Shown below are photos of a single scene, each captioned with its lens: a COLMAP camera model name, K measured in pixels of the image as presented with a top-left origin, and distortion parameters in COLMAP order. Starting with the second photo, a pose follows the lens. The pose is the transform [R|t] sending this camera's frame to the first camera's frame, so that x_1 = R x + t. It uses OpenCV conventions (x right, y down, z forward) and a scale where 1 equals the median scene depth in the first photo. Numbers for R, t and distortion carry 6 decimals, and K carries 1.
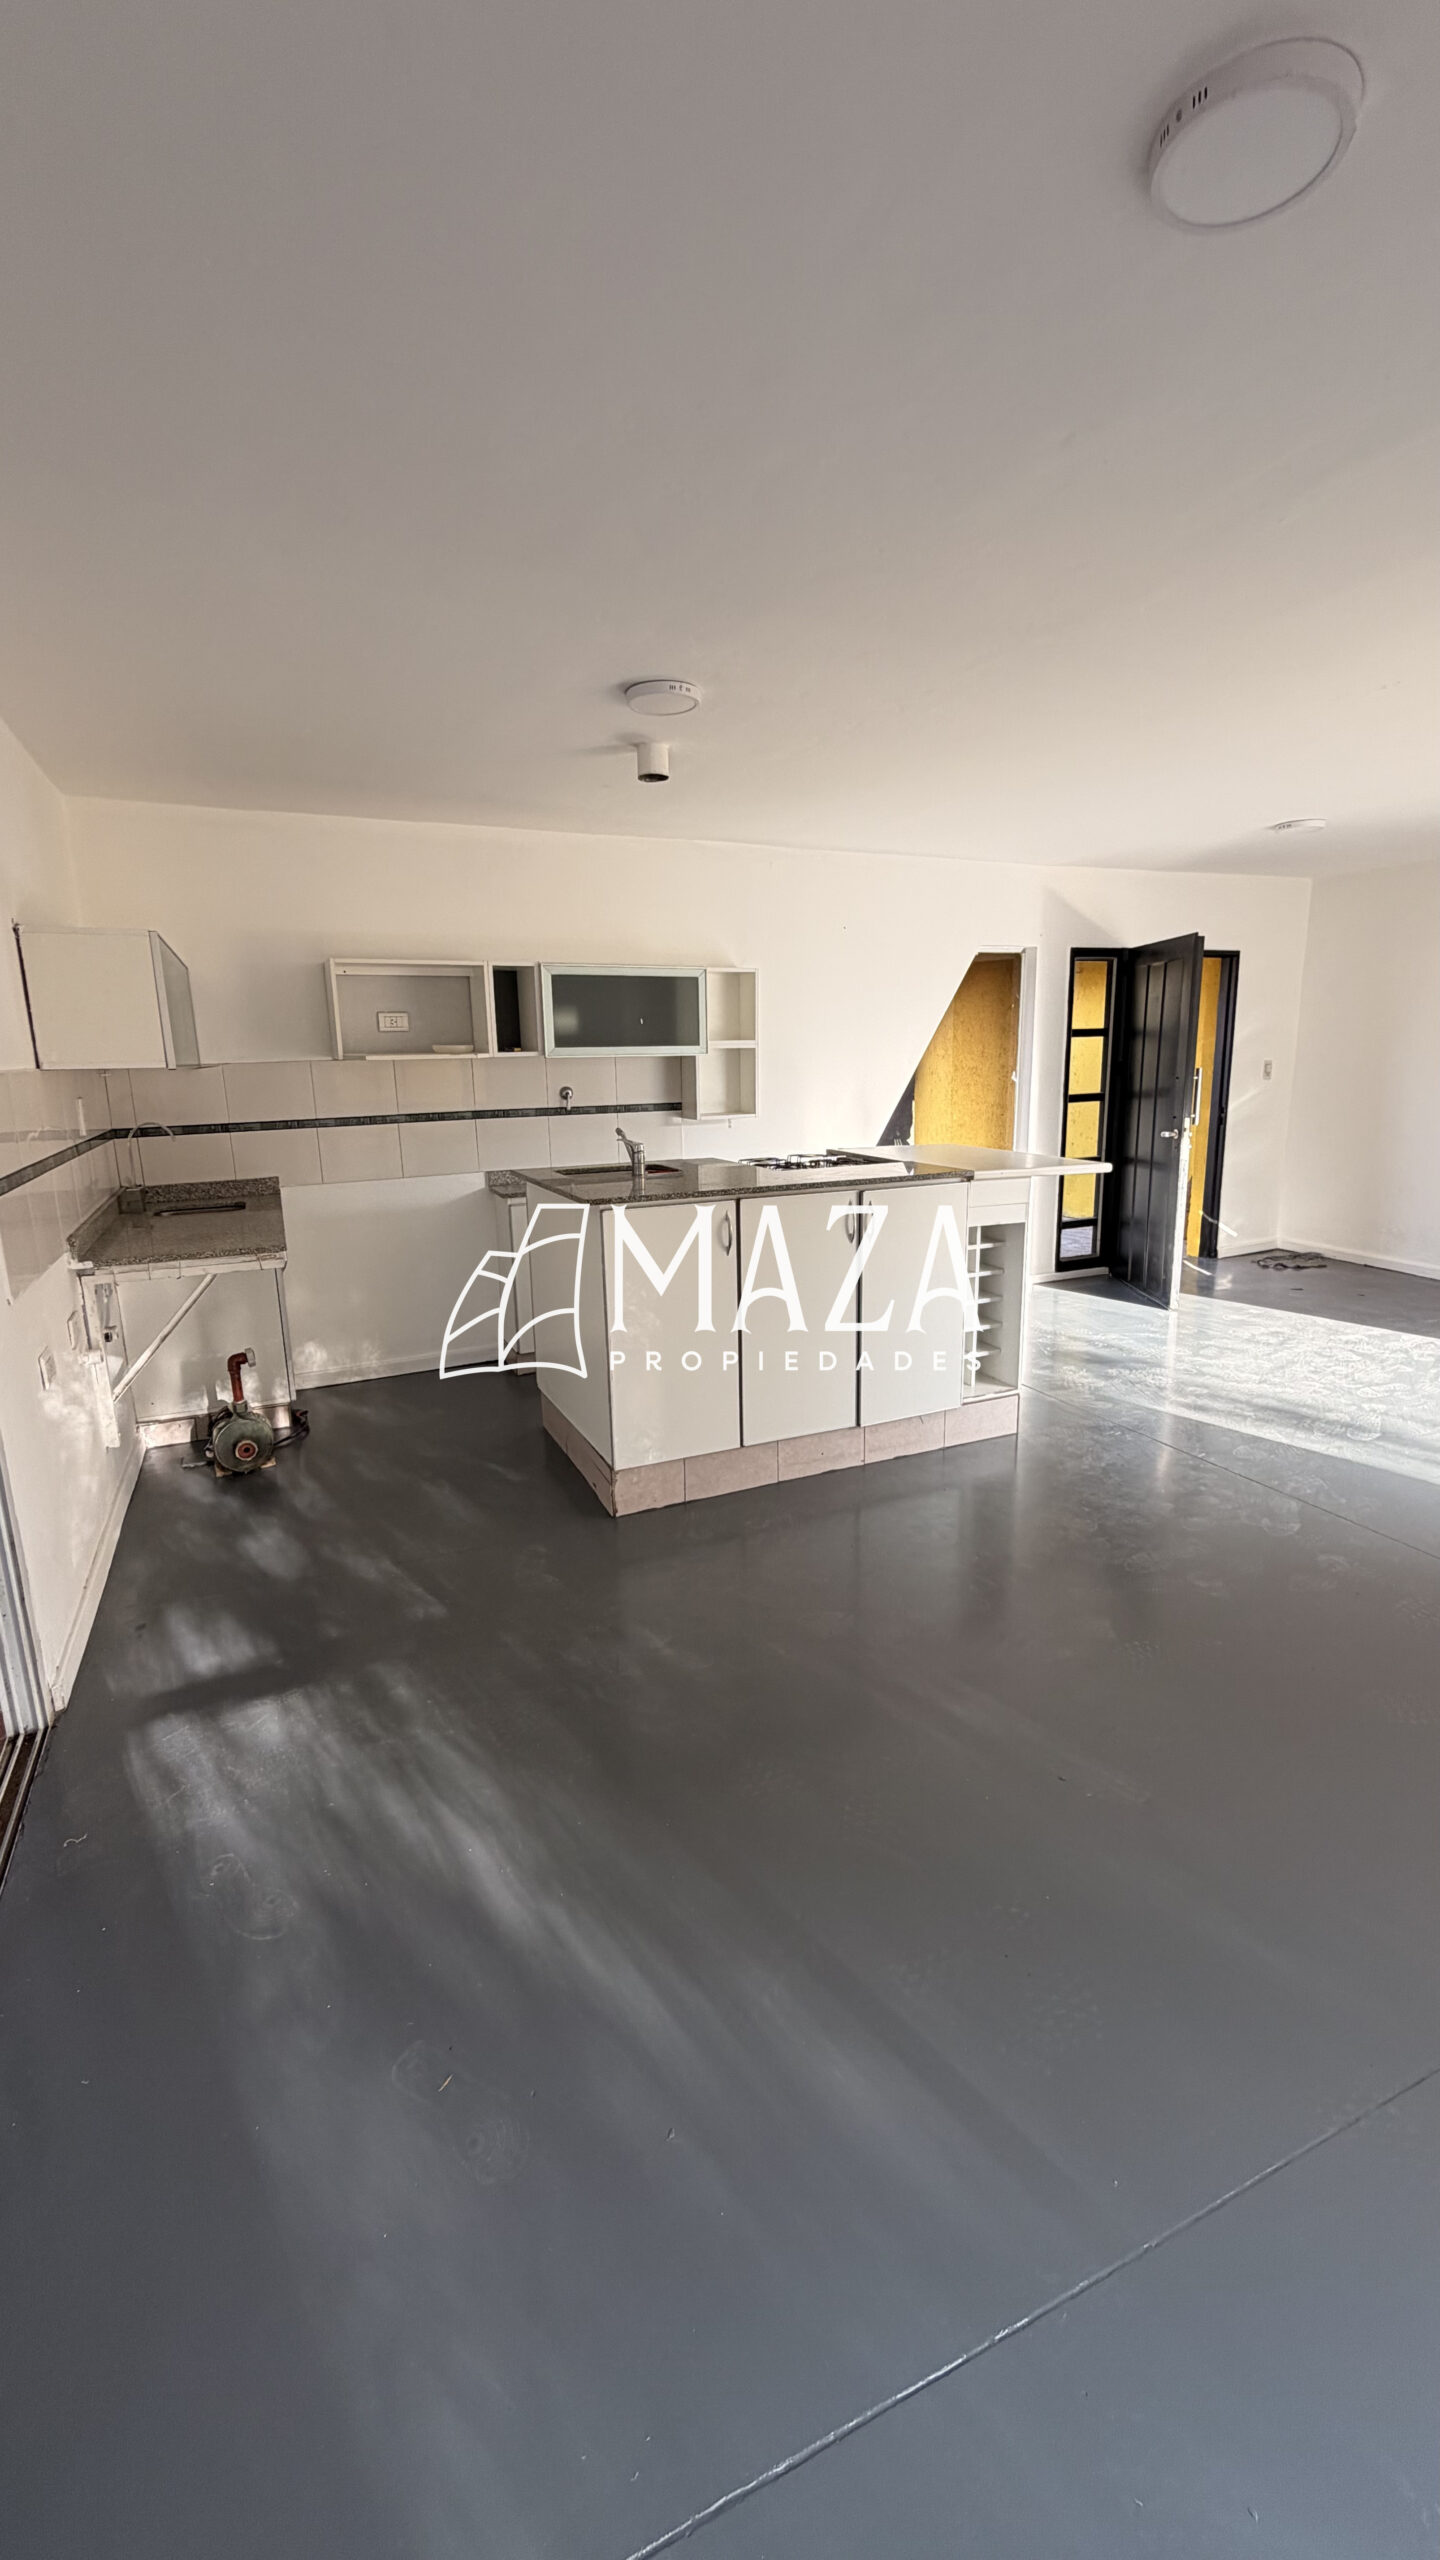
lens RADIAL K [[1016.5, 0, 715.0], [0, 1016.5, 1275.4], [0, 0, 1]] dist [0.000601, -0.000109]
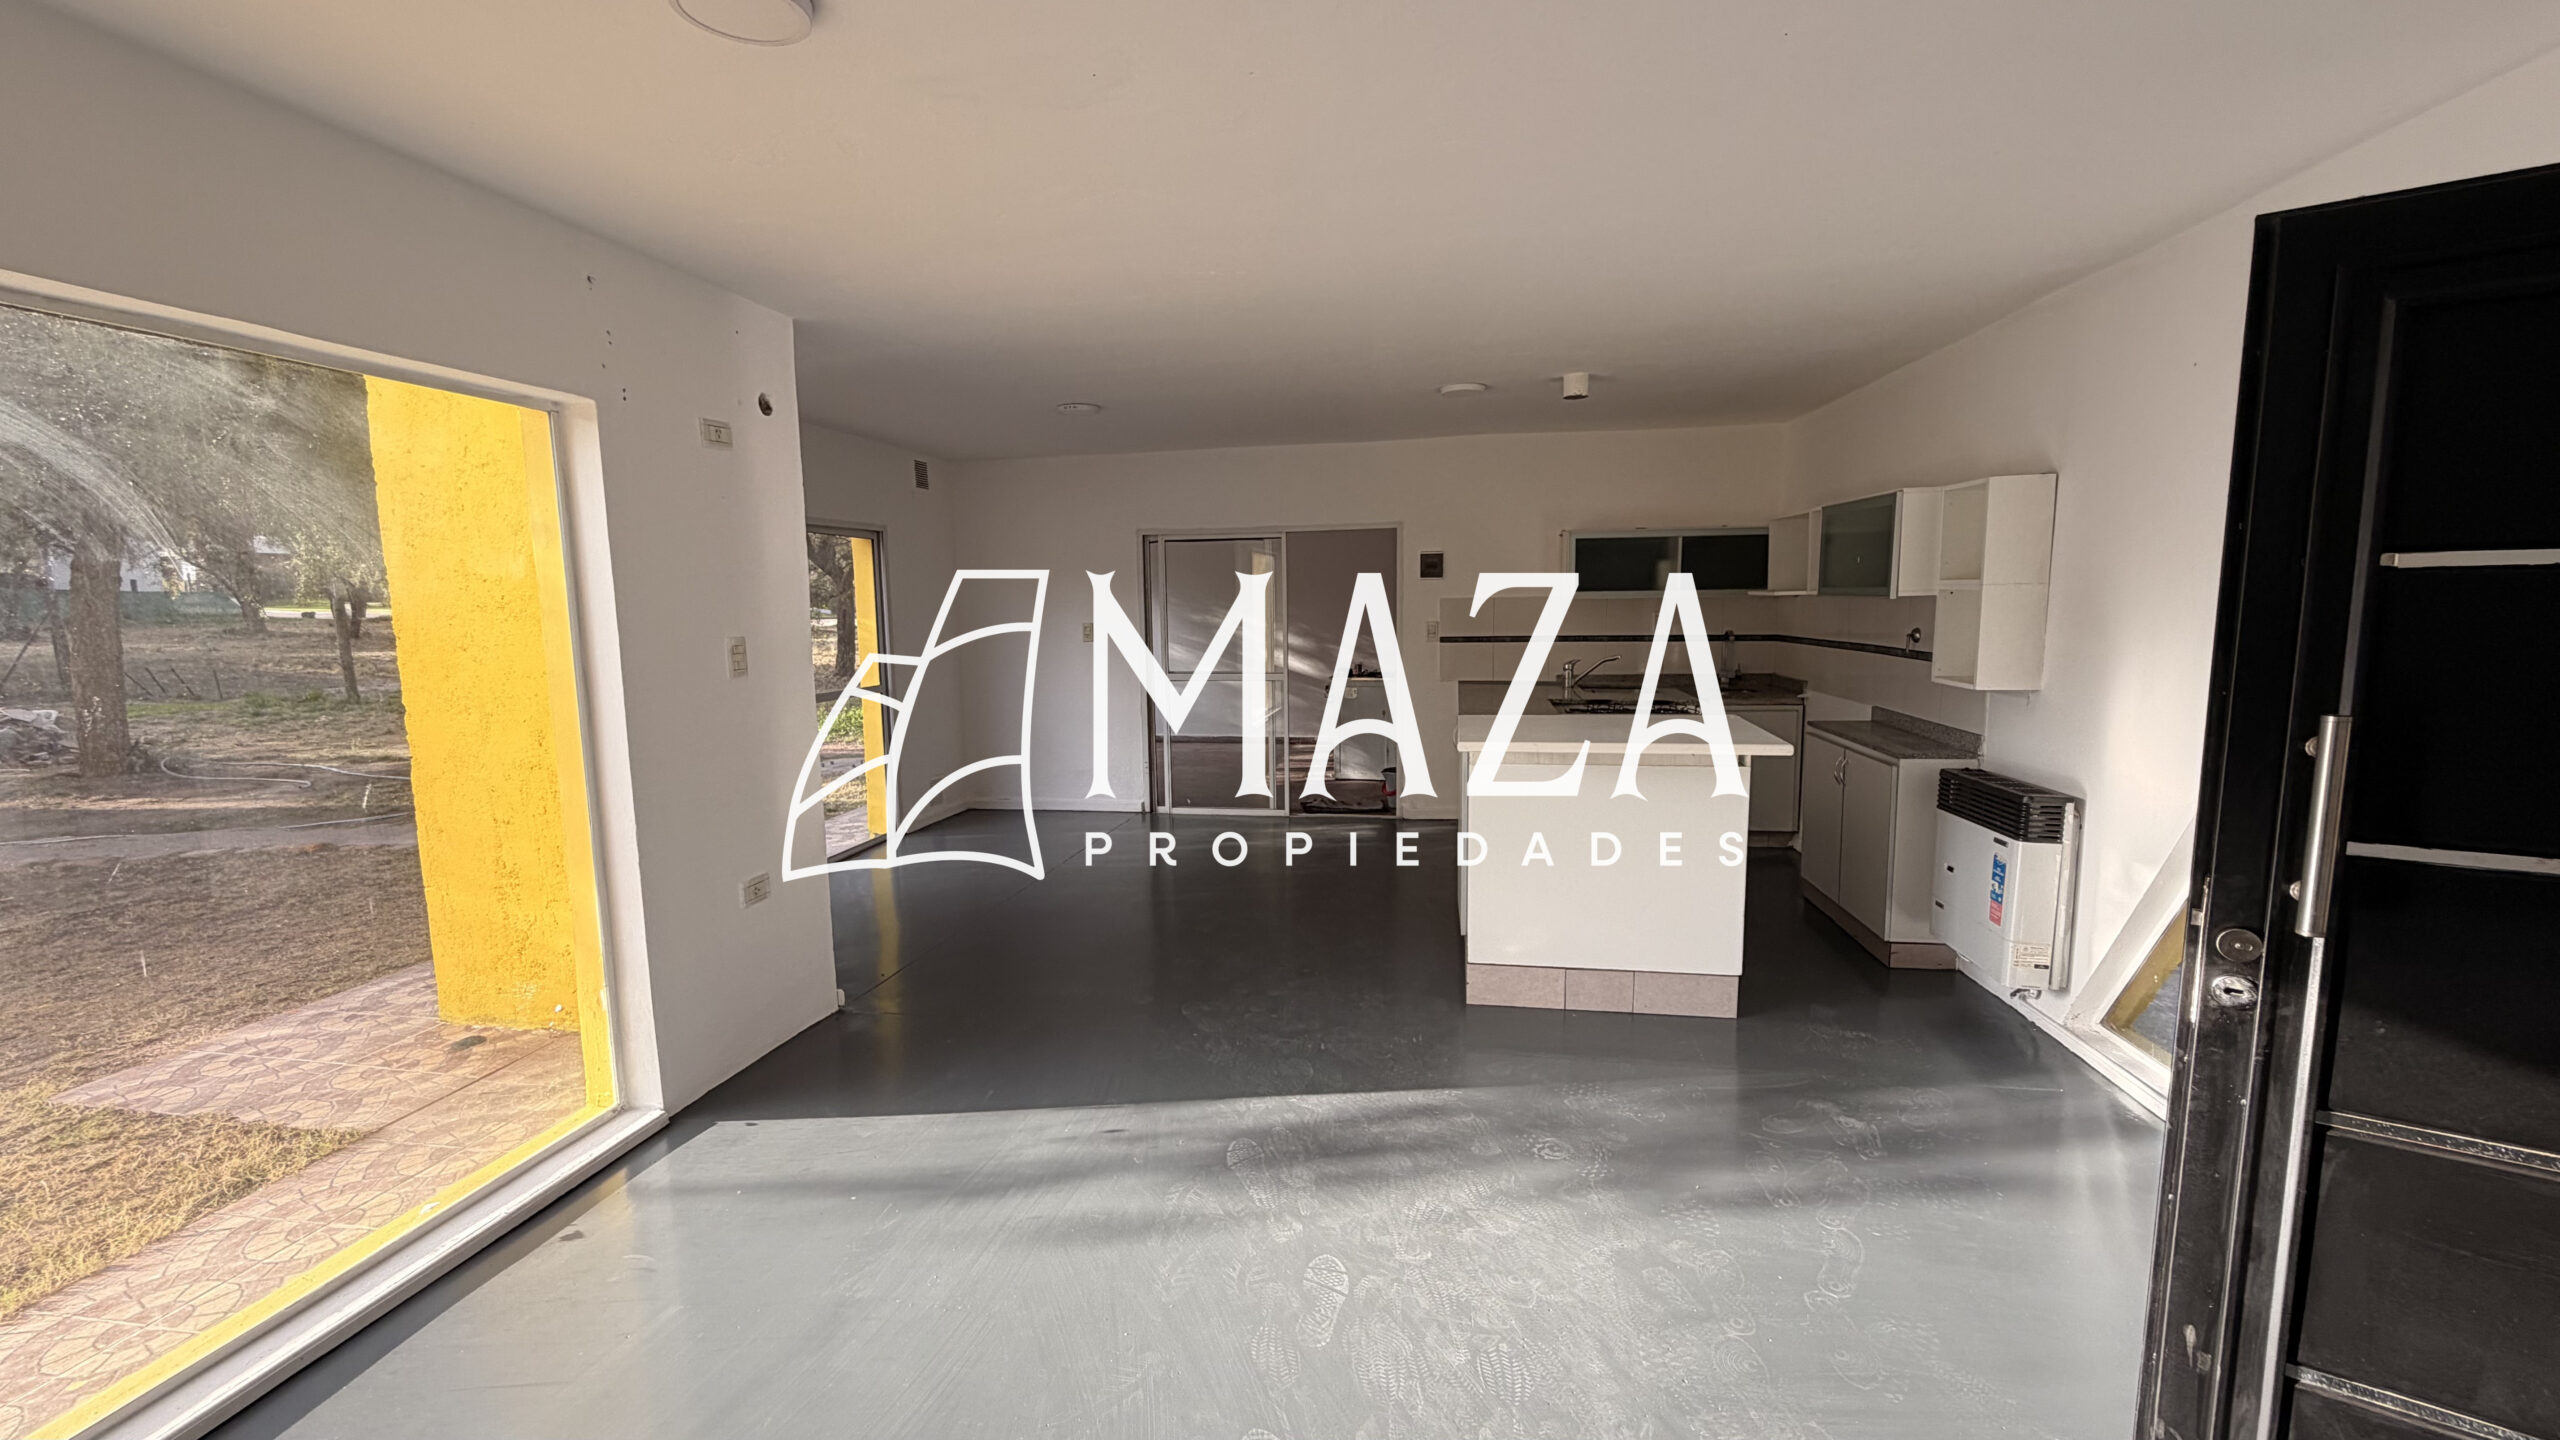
lens RADIAL K [[1016.5, 0, 1271.6], [0, 1016.5, 724.8], [0, 0, 1]] dist [0.000601, -0.000109]
pose [[-0.558508, 0.132852, -0.818792, 1.043703], [-0.151670, 0.954095, 0.258261, -0.283752], [0.815515, 0.268427, -0.512720, 1.160450]]
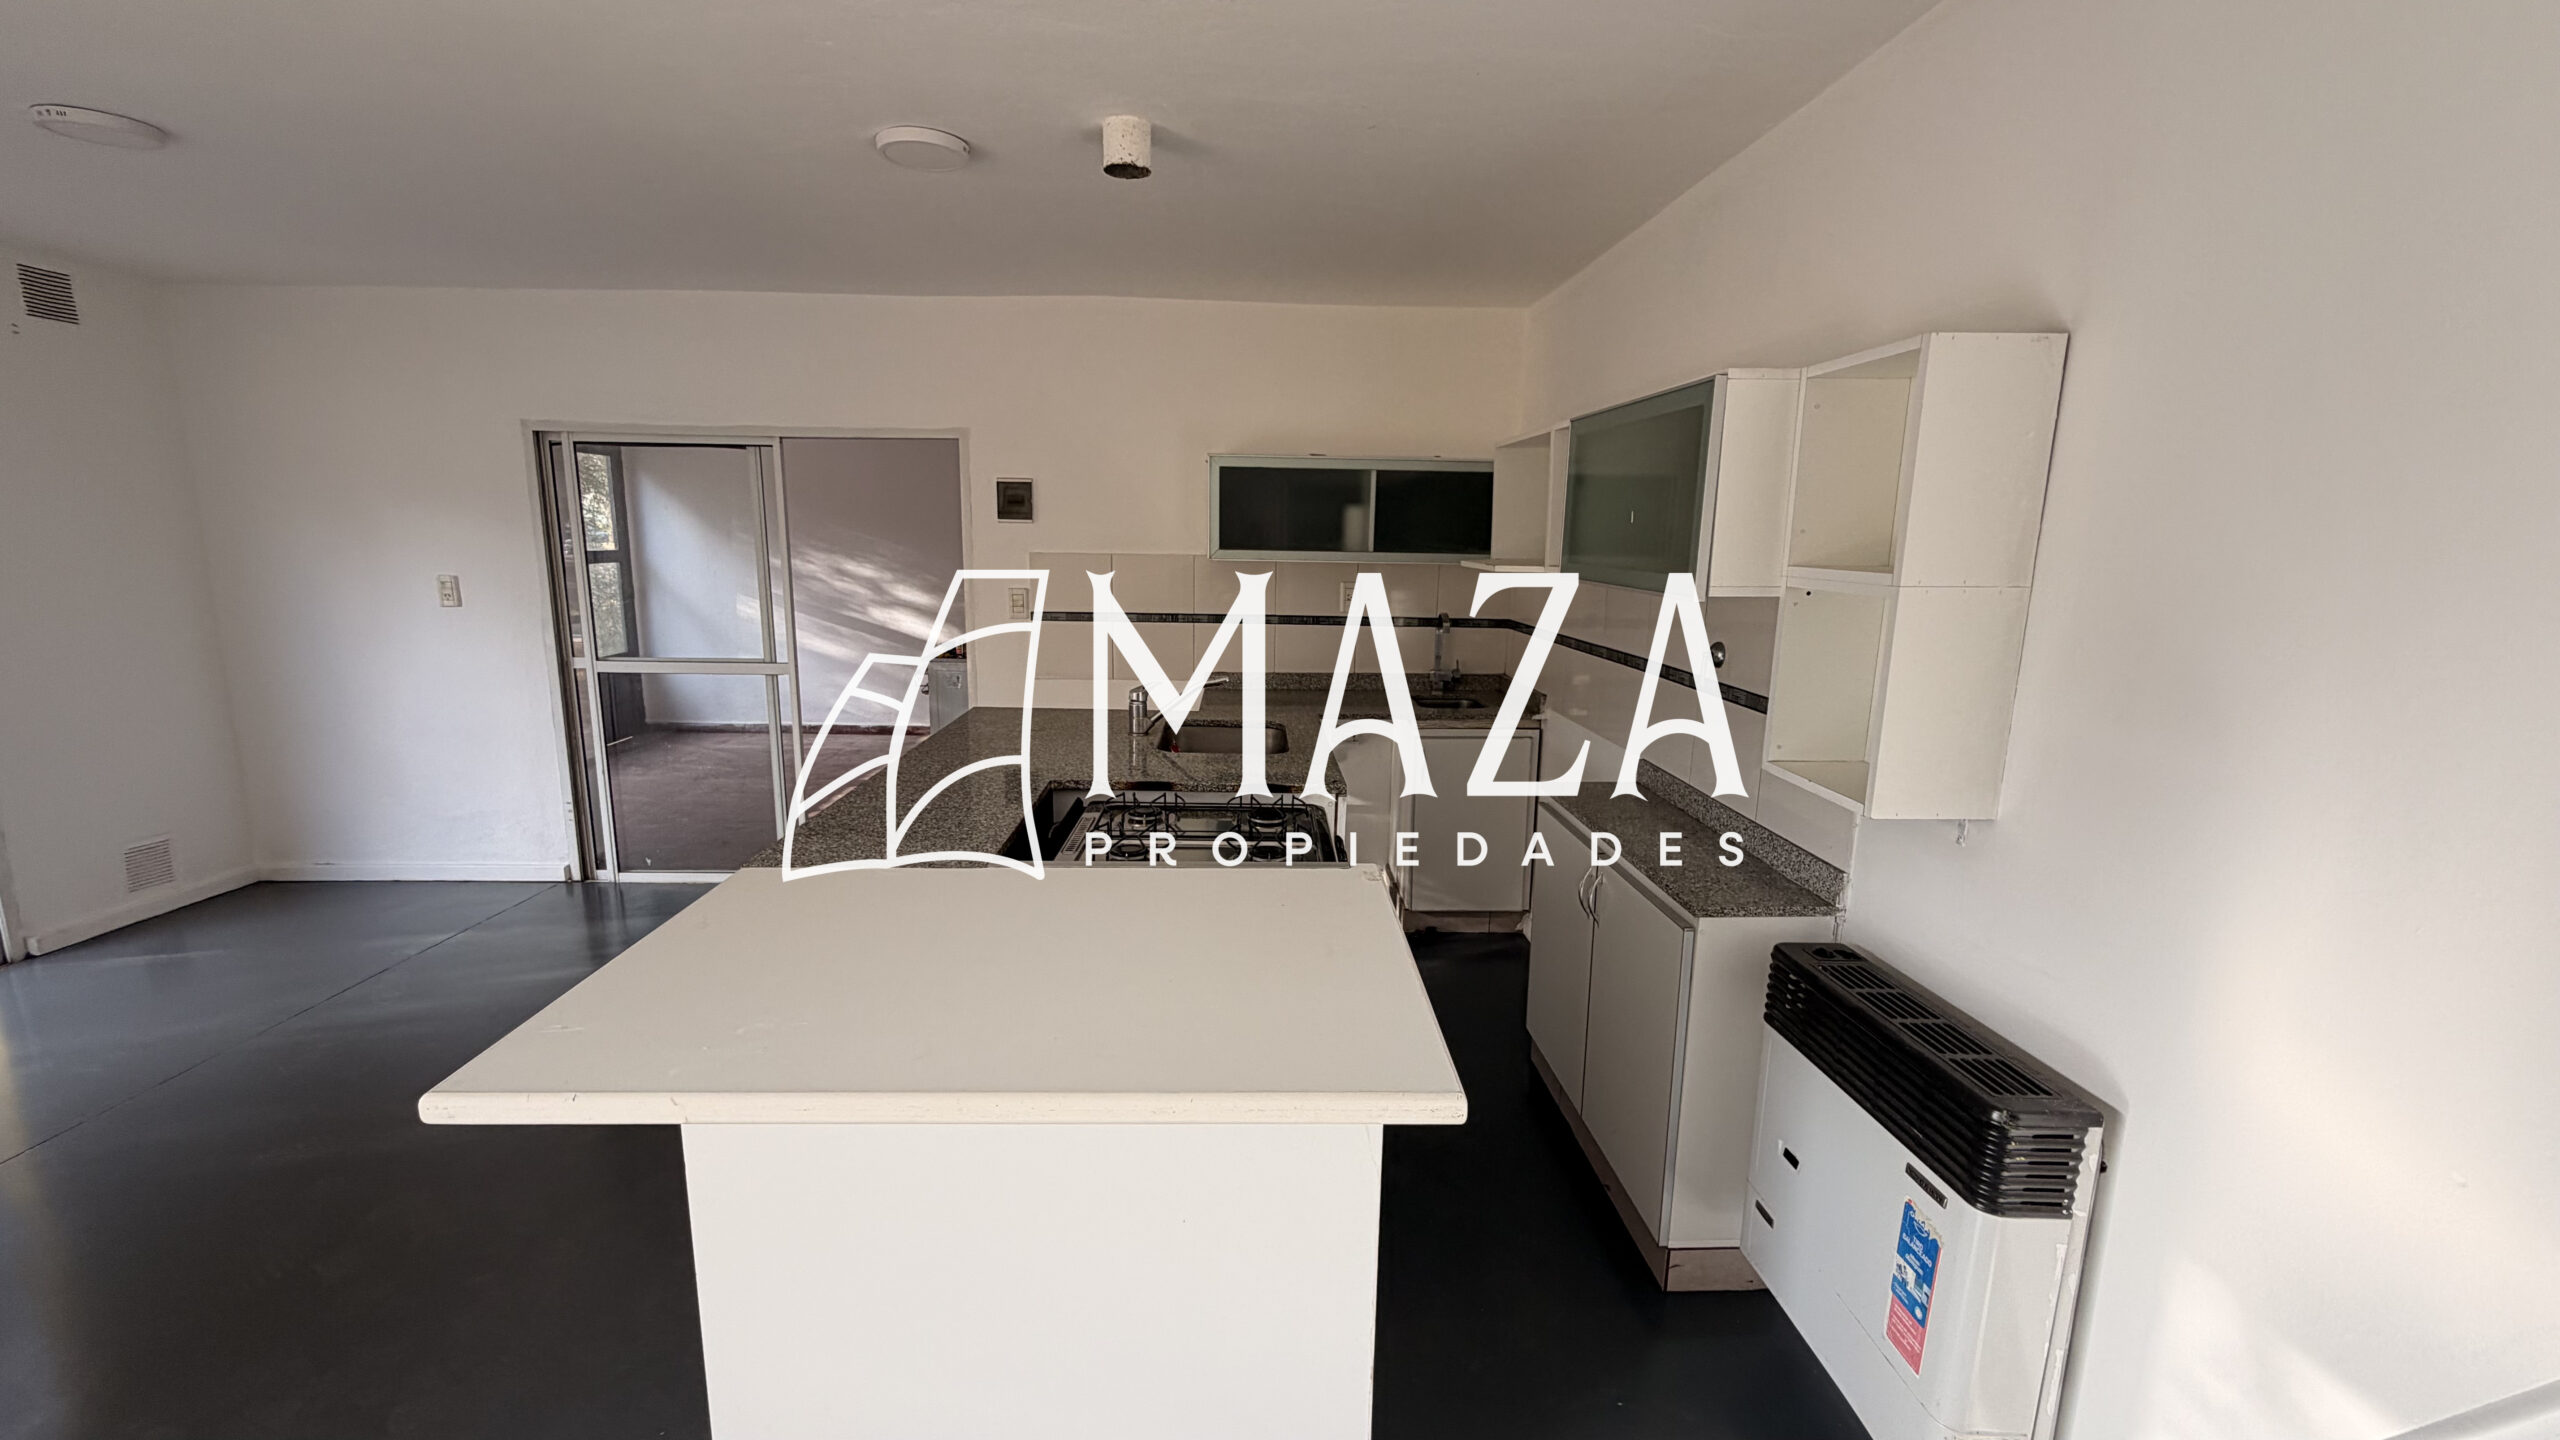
lens RADIAL K [[1016.5, 0, 1275.3], [0, 1016.5, 721.4], [0, 0, 1]] dist [0.000601, -0.000109]
pose [[-0.371863, 0.182827, -0.910106, 0.462314], [-0.208073, 0.939051, 0.273659, -0.274681], [0.904668, 0.291133, -0.311157, 1.104456]]
